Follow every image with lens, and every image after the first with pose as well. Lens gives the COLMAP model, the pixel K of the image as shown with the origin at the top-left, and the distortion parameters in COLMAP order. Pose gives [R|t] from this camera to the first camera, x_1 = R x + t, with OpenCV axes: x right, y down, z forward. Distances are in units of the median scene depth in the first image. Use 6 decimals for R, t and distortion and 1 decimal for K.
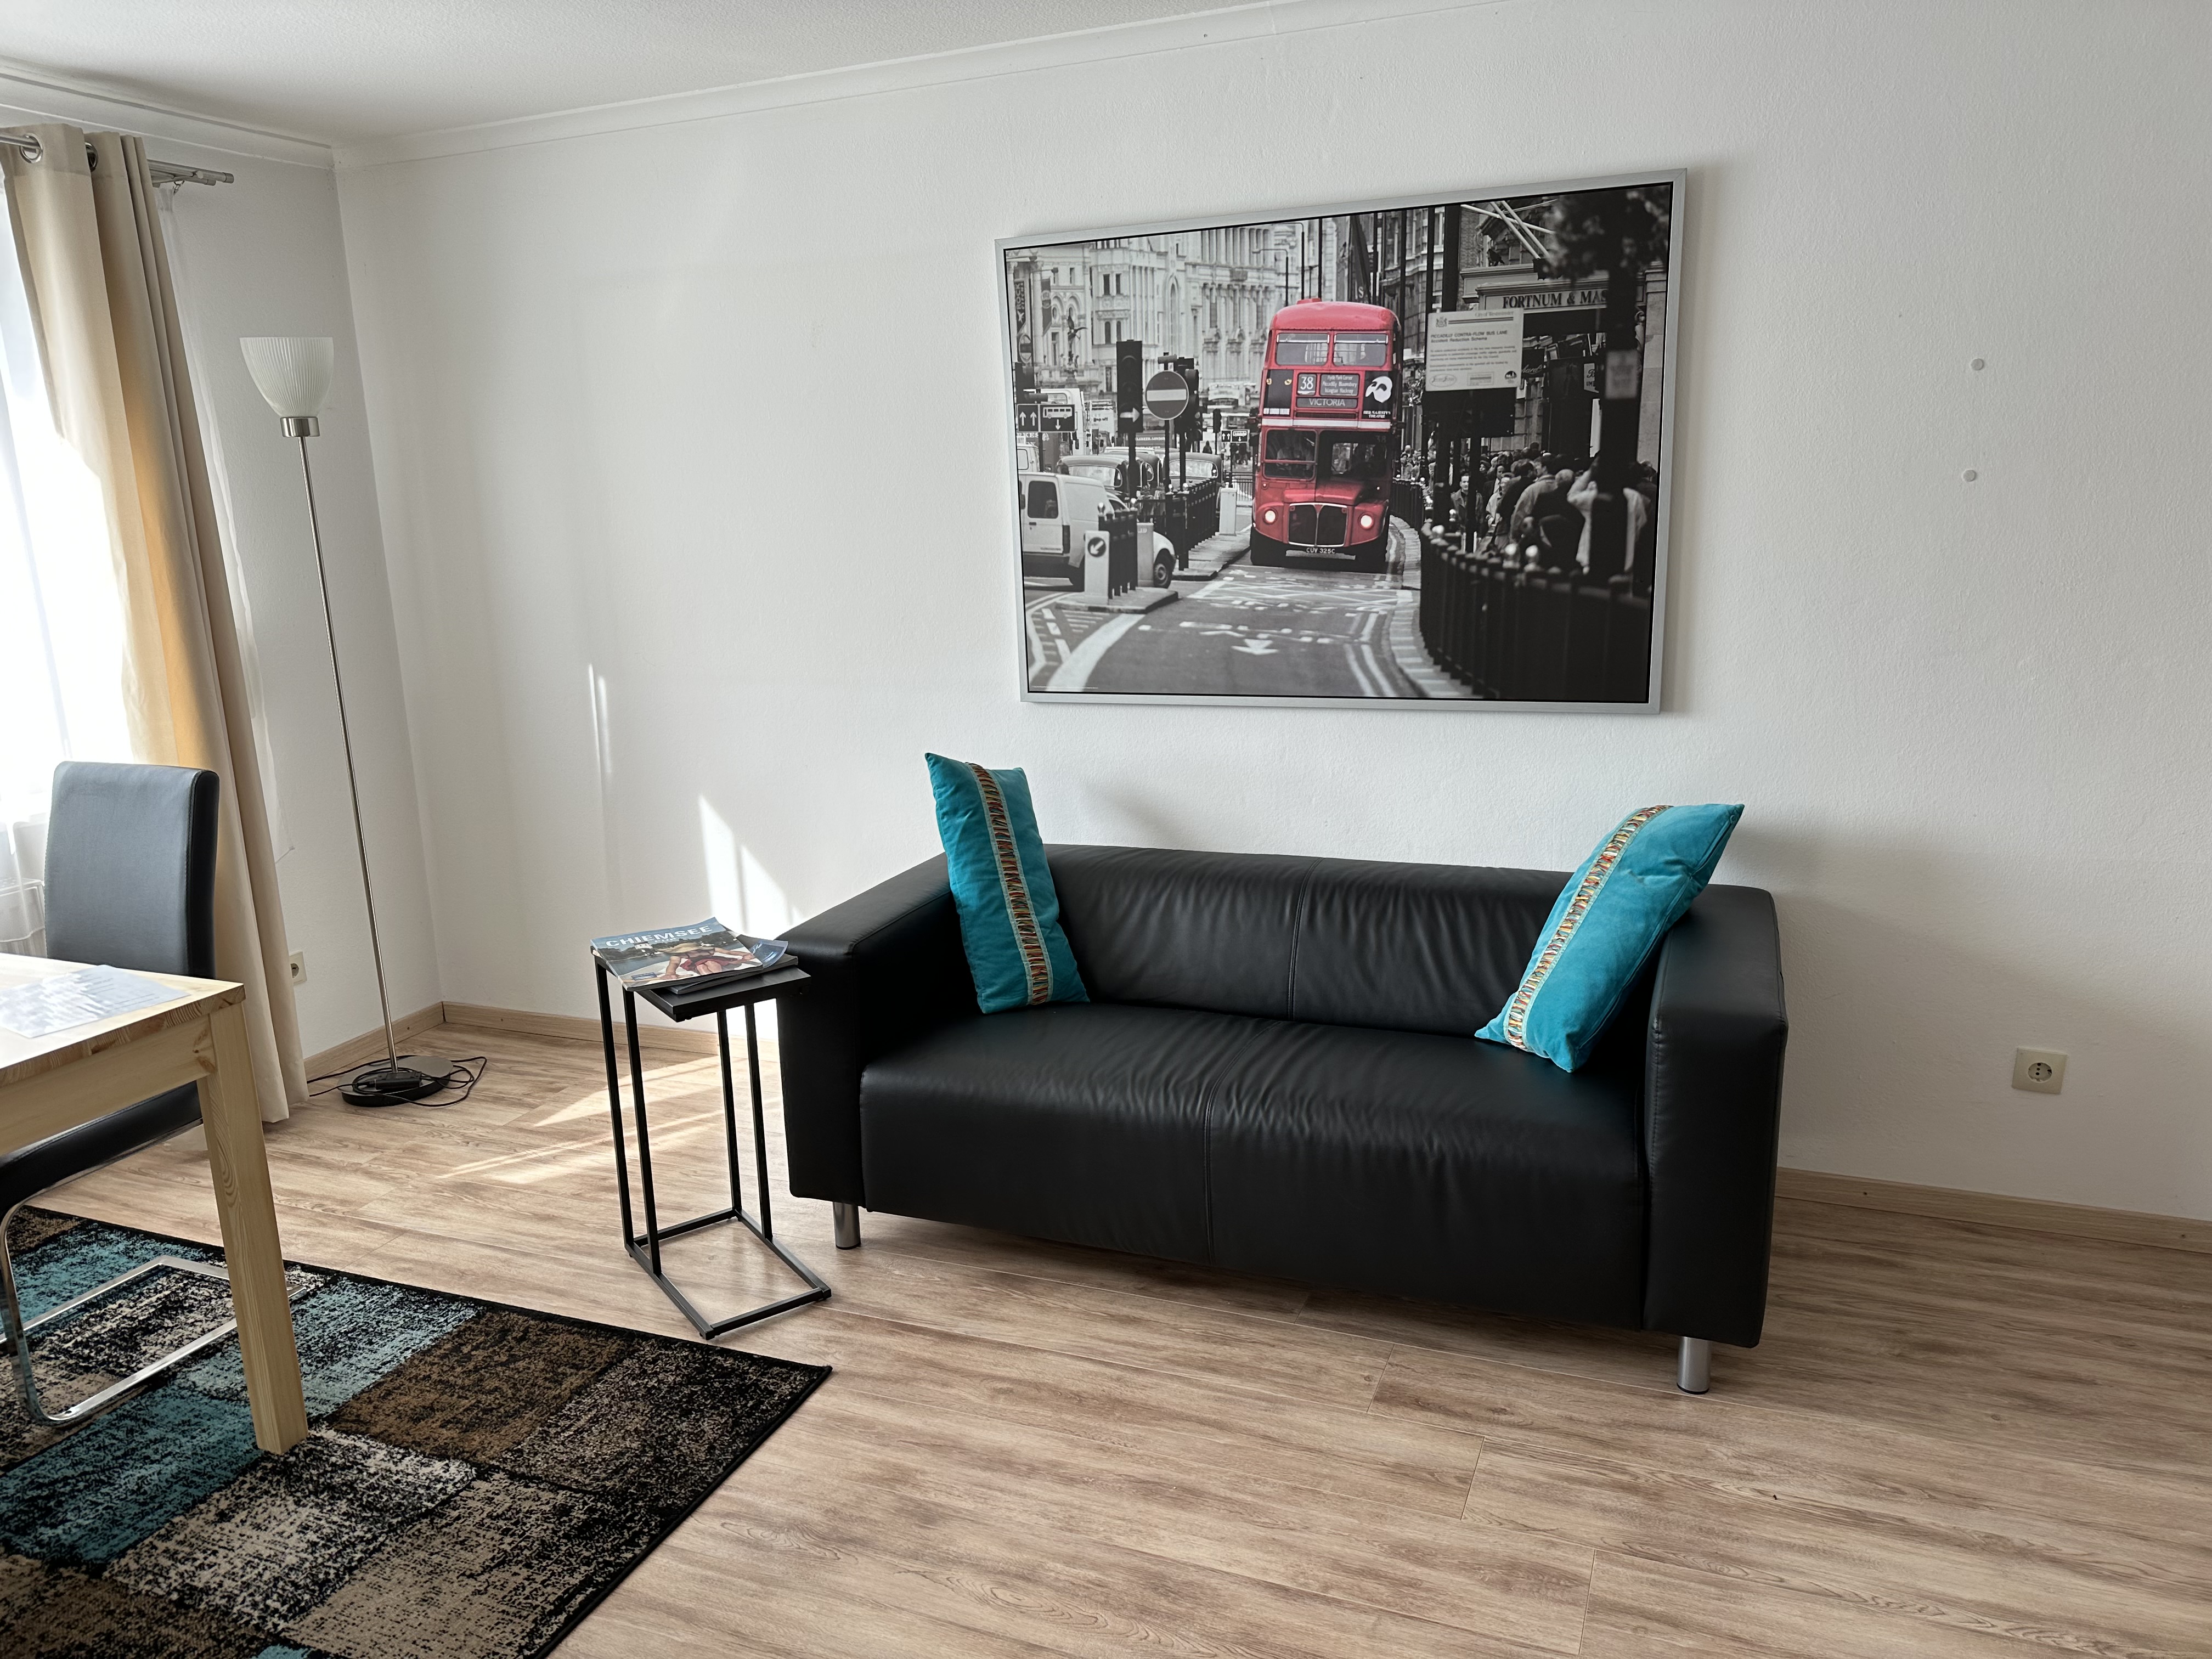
lens RADIAL K [[1558.1, 0, 1117.1], [0, 1558.1, 831.2], [0, 0, 1]] dist [0.026808, 0.003473]
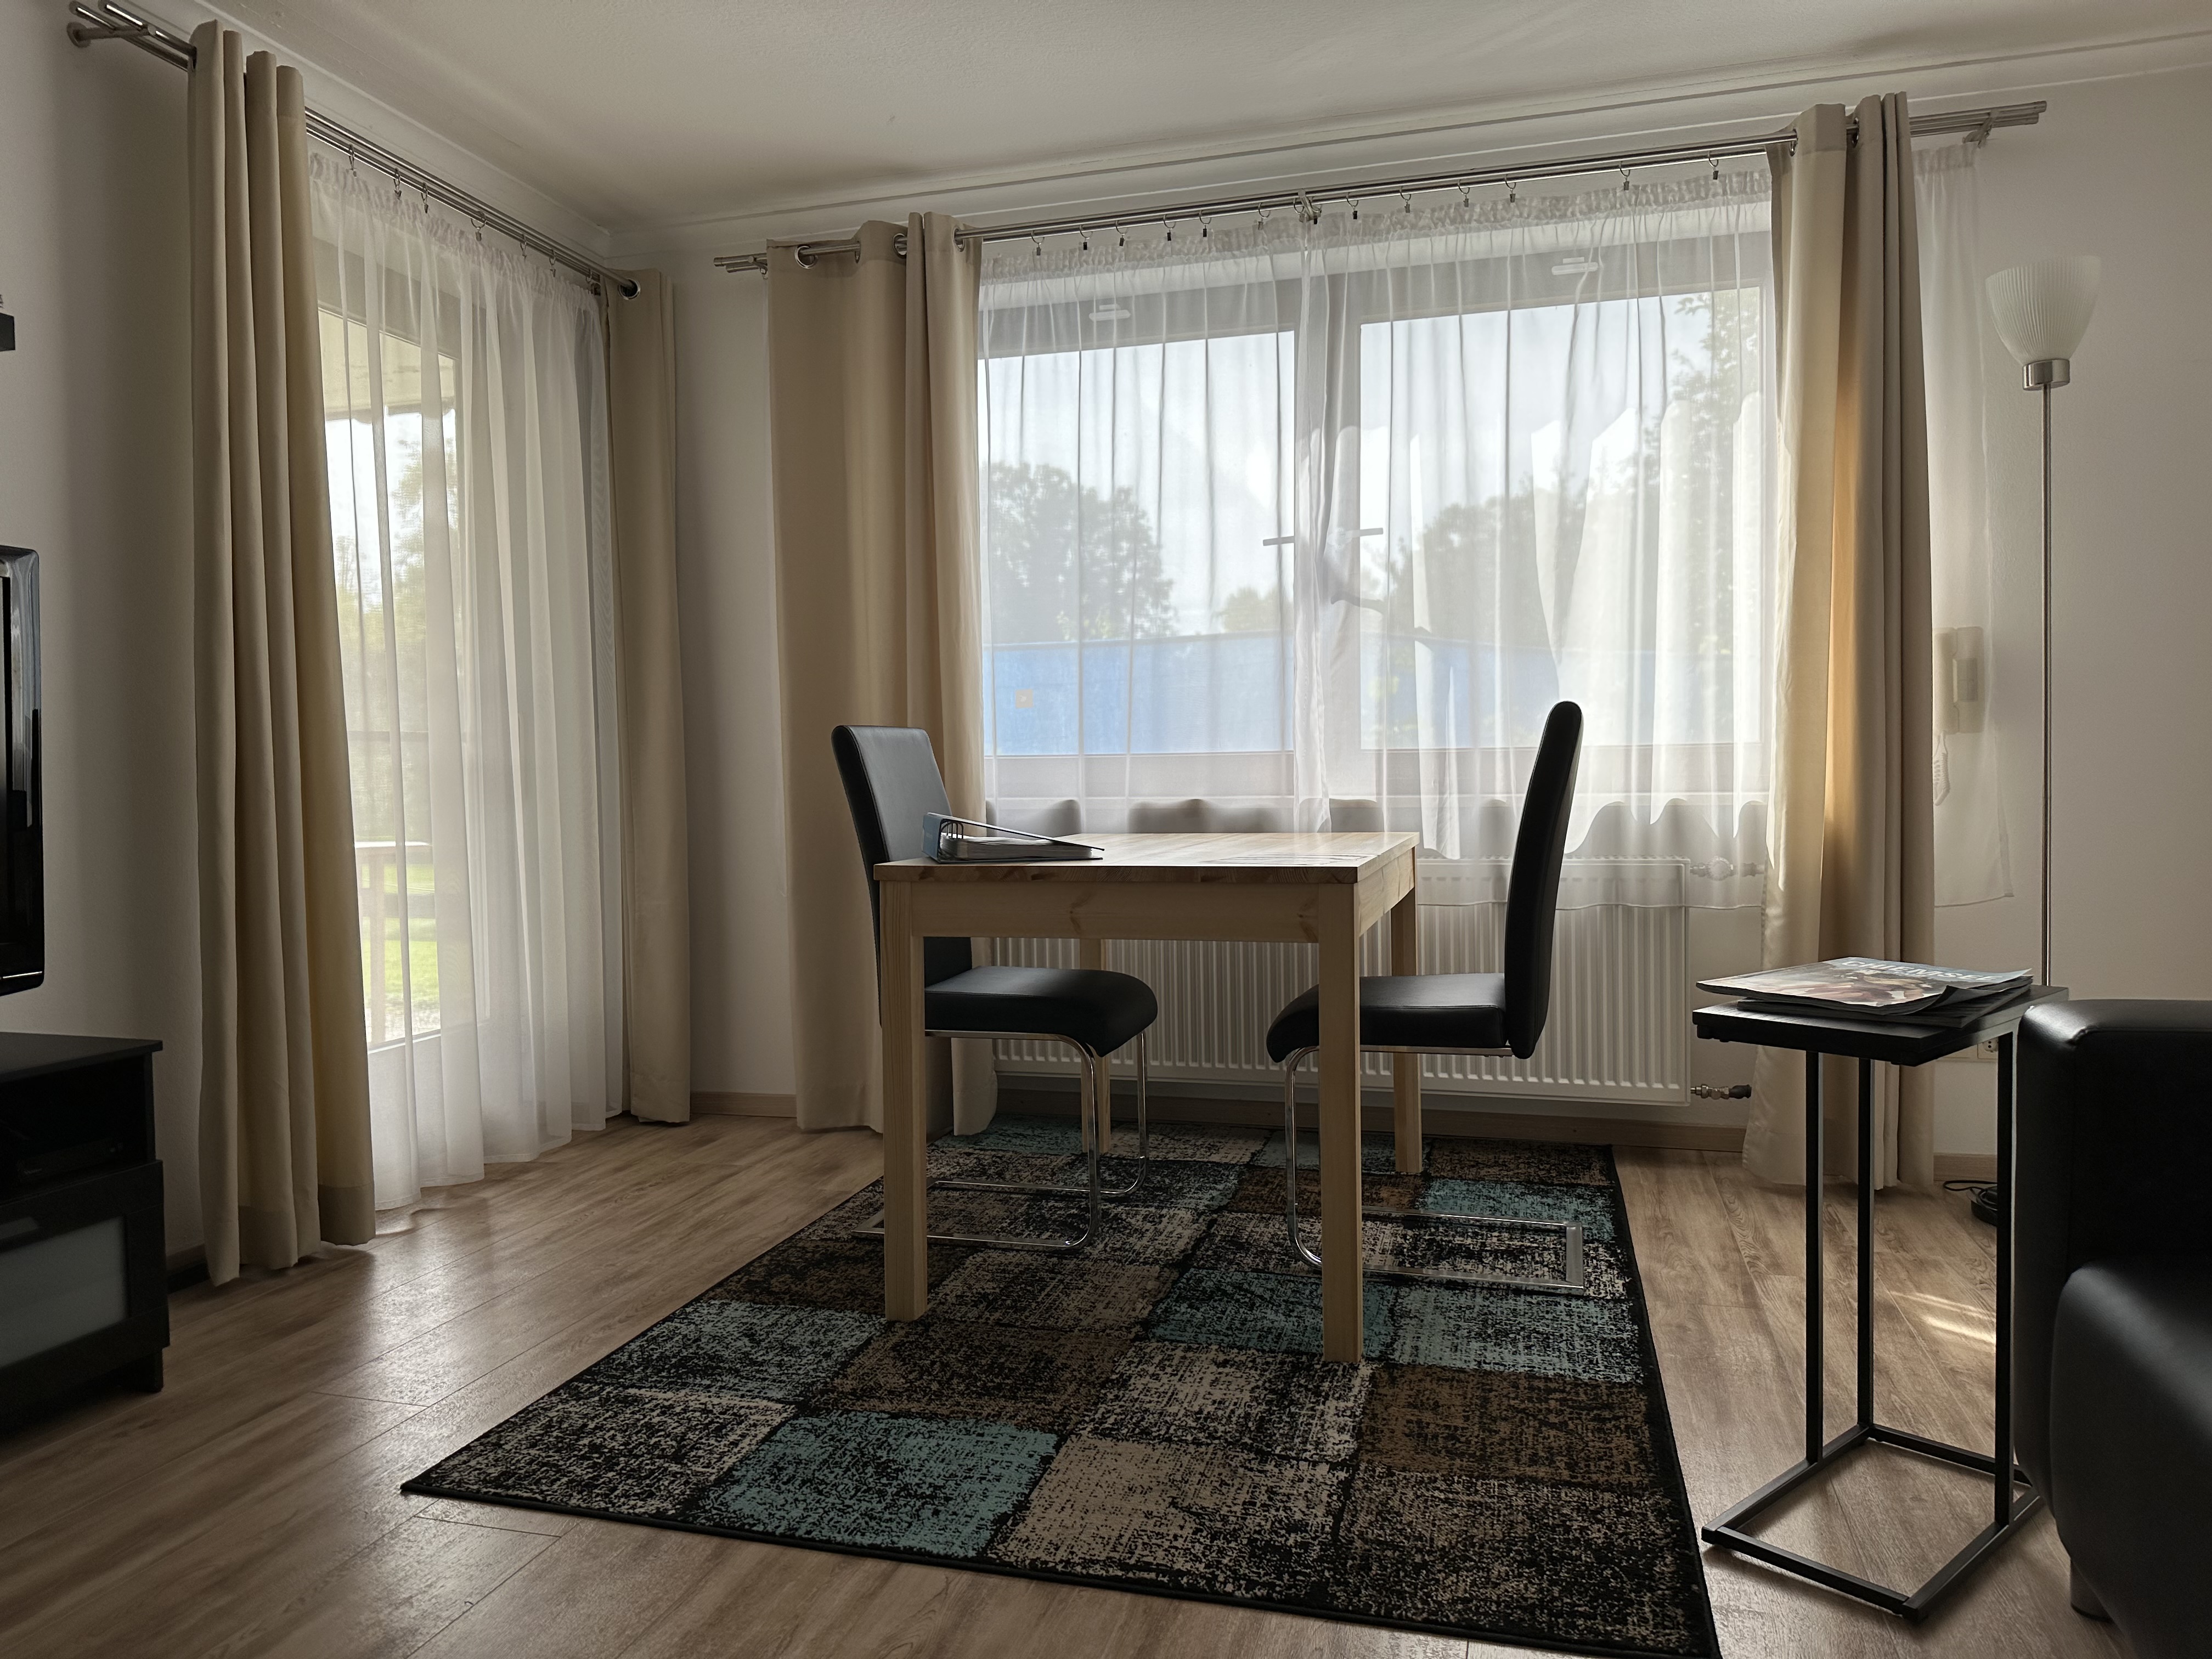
lens RADIAL K [[1558.1, 0, 1107.8], [0, 1558.1, 823.3], [0, 0, 1]] dist [0.026808, 0.003473]
pose [[0.112681, 0.061809, -0.991707, 0.346927], [-0.201095, 0.978828, 0.038158, 0.054589], [0.973069, 0.195128, 0.122725, 0.613199]]
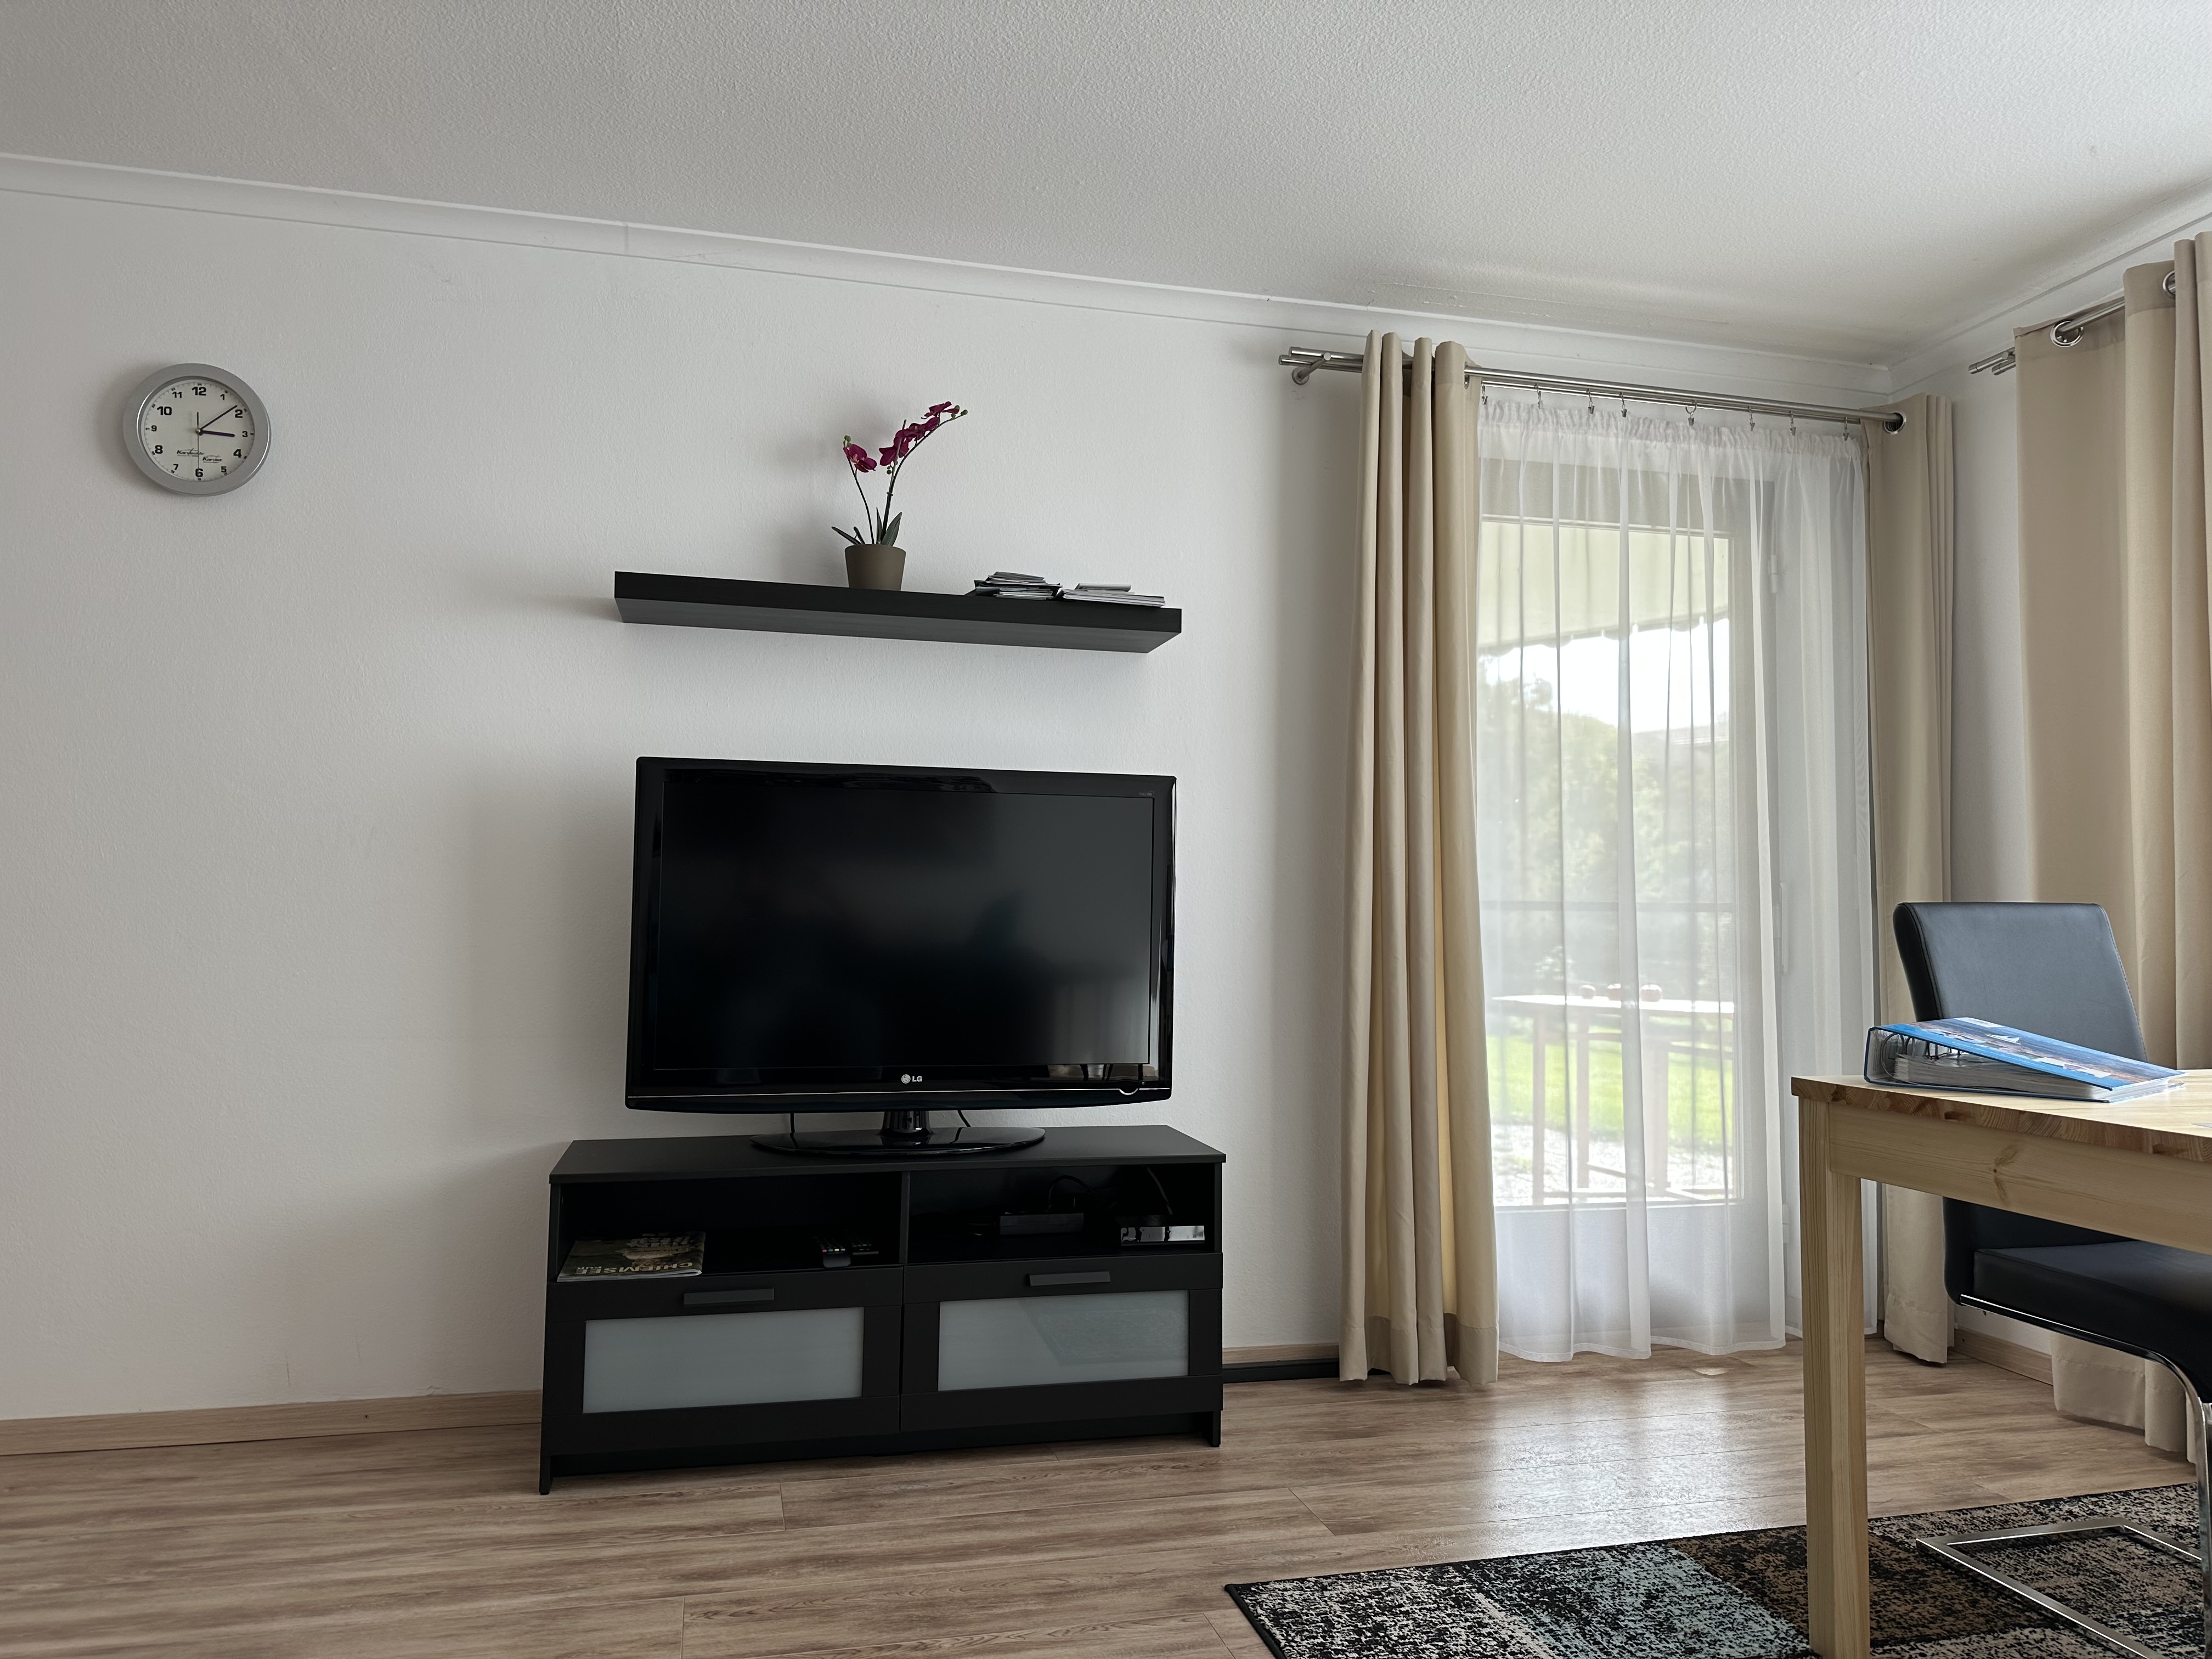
lens RADIAL K [[1558.1, 0, 1105.9], [0, 1558.1, 838.7], [0, 0, 1]] dist [0.026808, 0.003473]
pose [[-0.786807, -0.015553, -0.617003, 0.163057], [-0.122295, 0.983790, 0.131152, -0.035964], [0.604962, 0.178648, -0.775955, 0.978254]]
